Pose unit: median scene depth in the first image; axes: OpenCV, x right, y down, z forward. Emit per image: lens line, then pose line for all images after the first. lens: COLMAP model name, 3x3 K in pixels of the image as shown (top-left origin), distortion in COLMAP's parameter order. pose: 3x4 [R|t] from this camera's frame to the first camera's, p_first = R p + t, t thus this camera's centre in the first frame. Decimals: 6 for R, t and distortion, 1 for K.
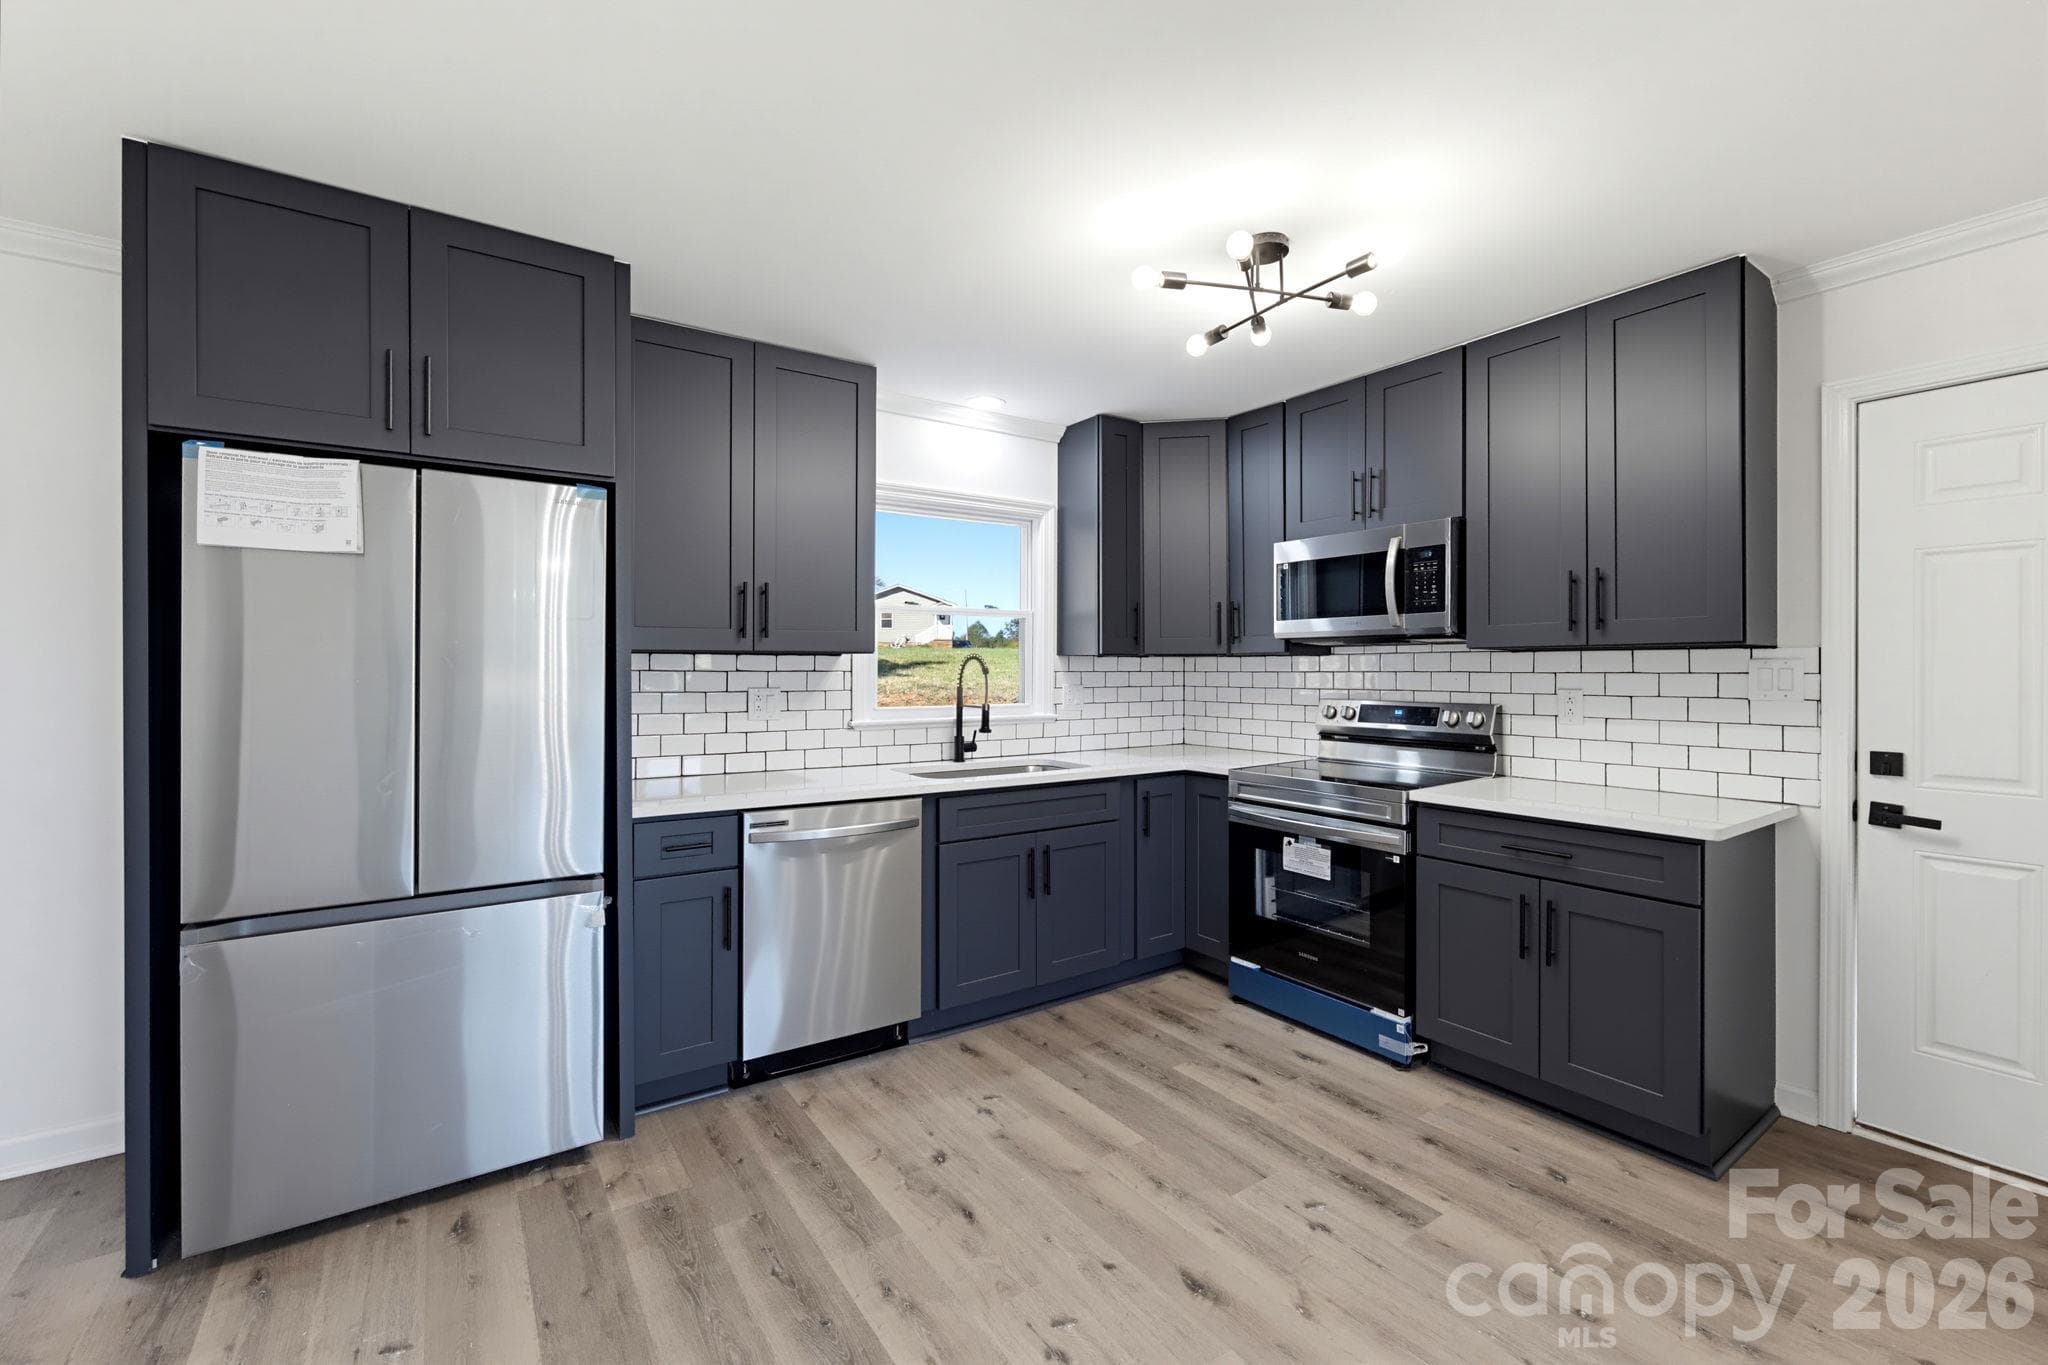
lens RADIAL K [[850.2, 0, 1020.4], [0, 850.2, 670.4], [0, 0, 1]] dist [-0.008385, -0.000043]
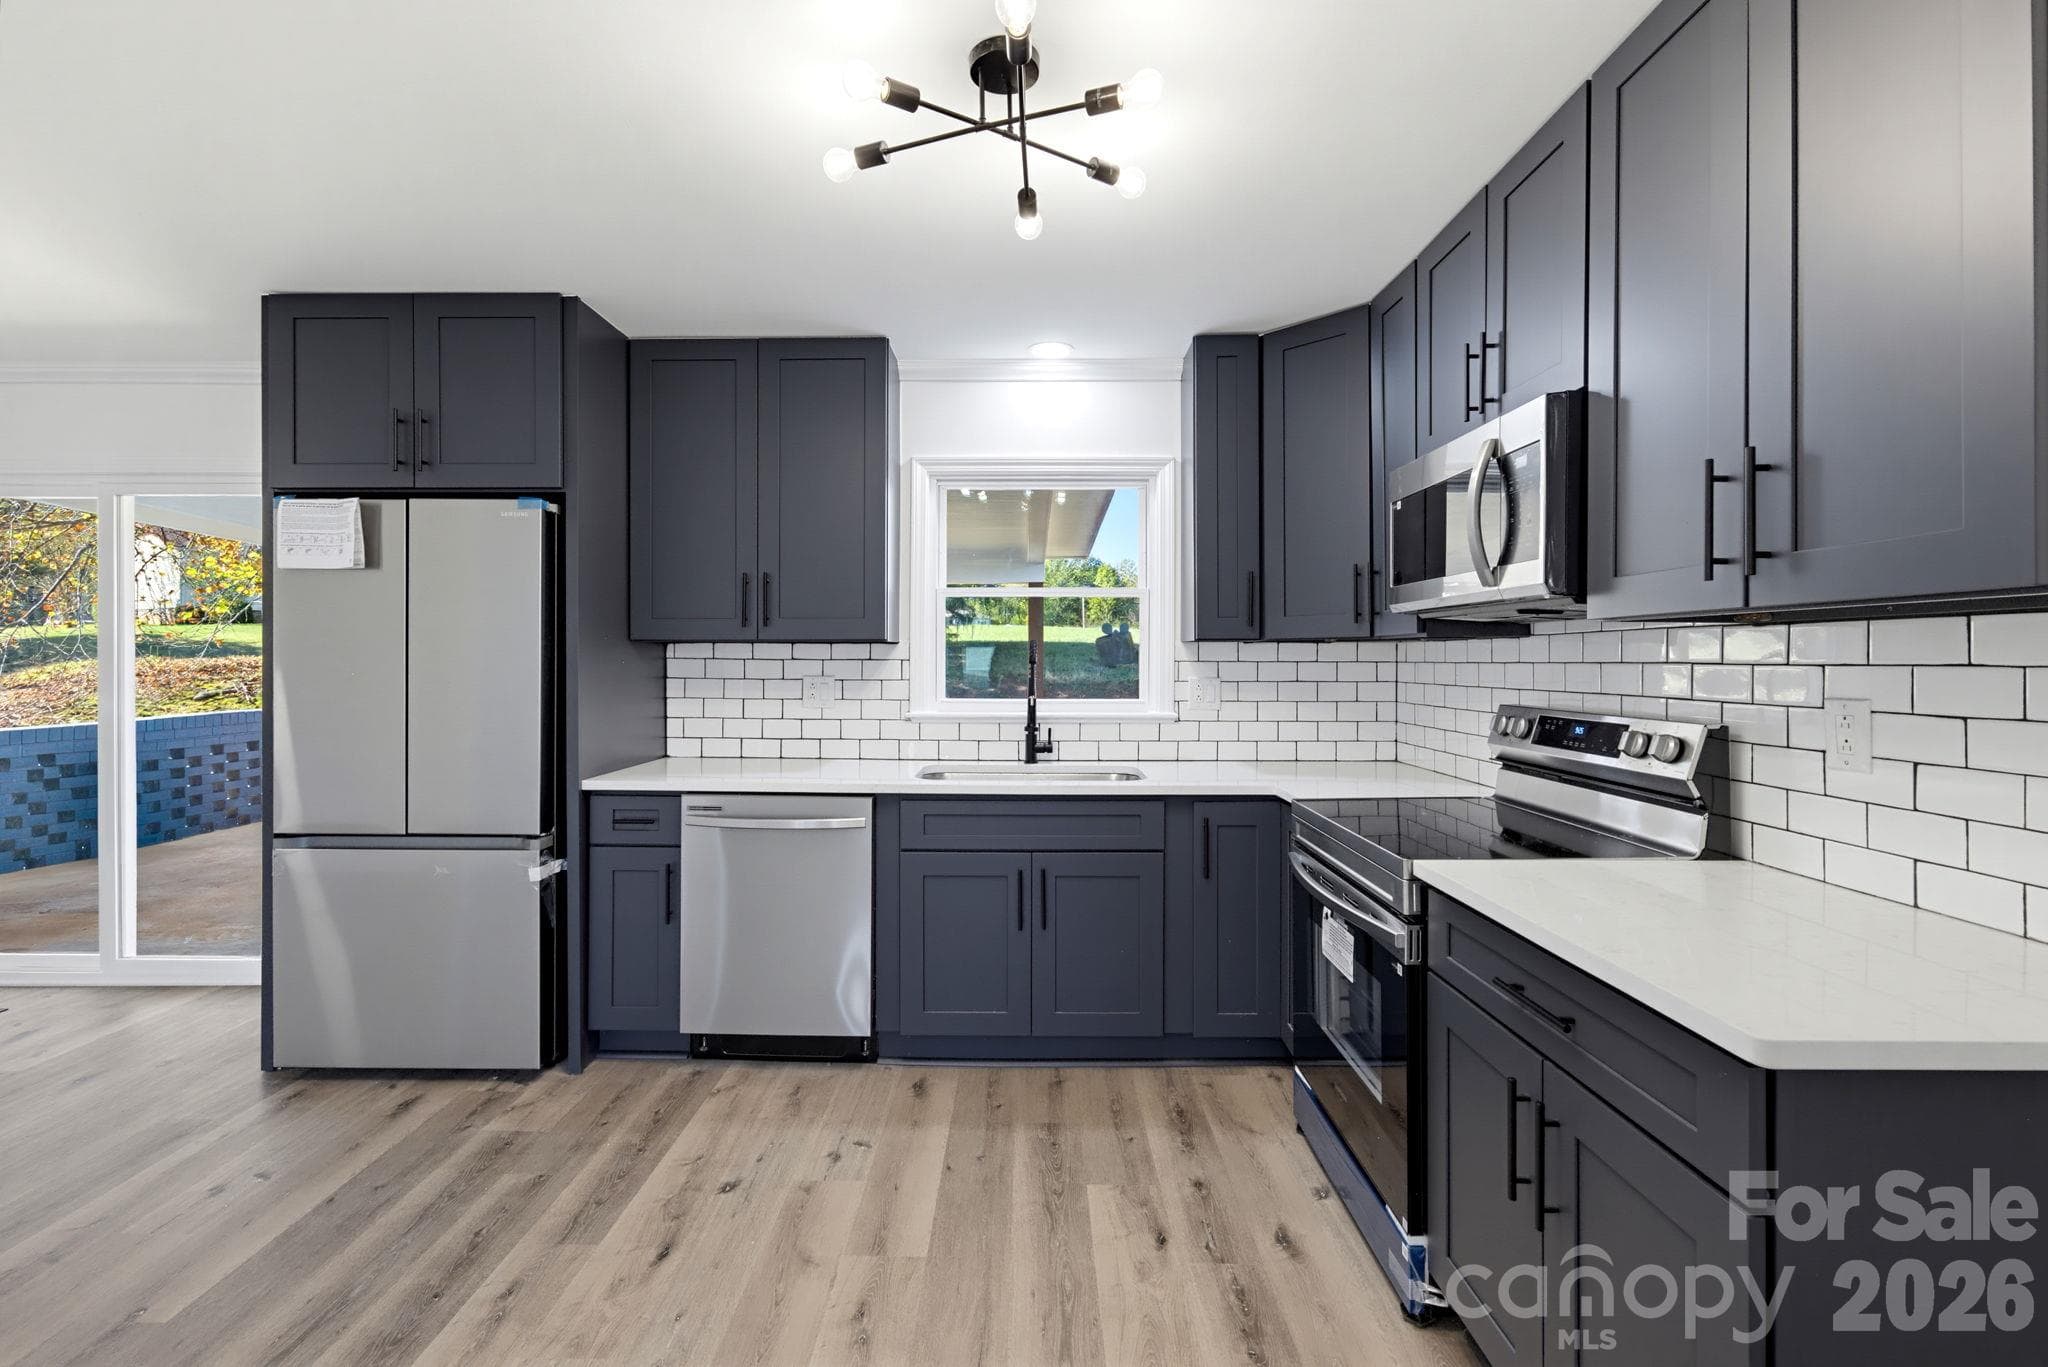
lens RADIAL K [[874.6, 0, 1023.8], [0, 874.6, 659.2], [0, 0, 1]] dist [-0.004722, -0.000169]
pose [[0.819821, 0.001544, -0.572618, 0.556791], [-0.002696, 0.999996, -0.001163, 0.001153], [0.572614, 0.002497, 0.819821, 0.317377]]
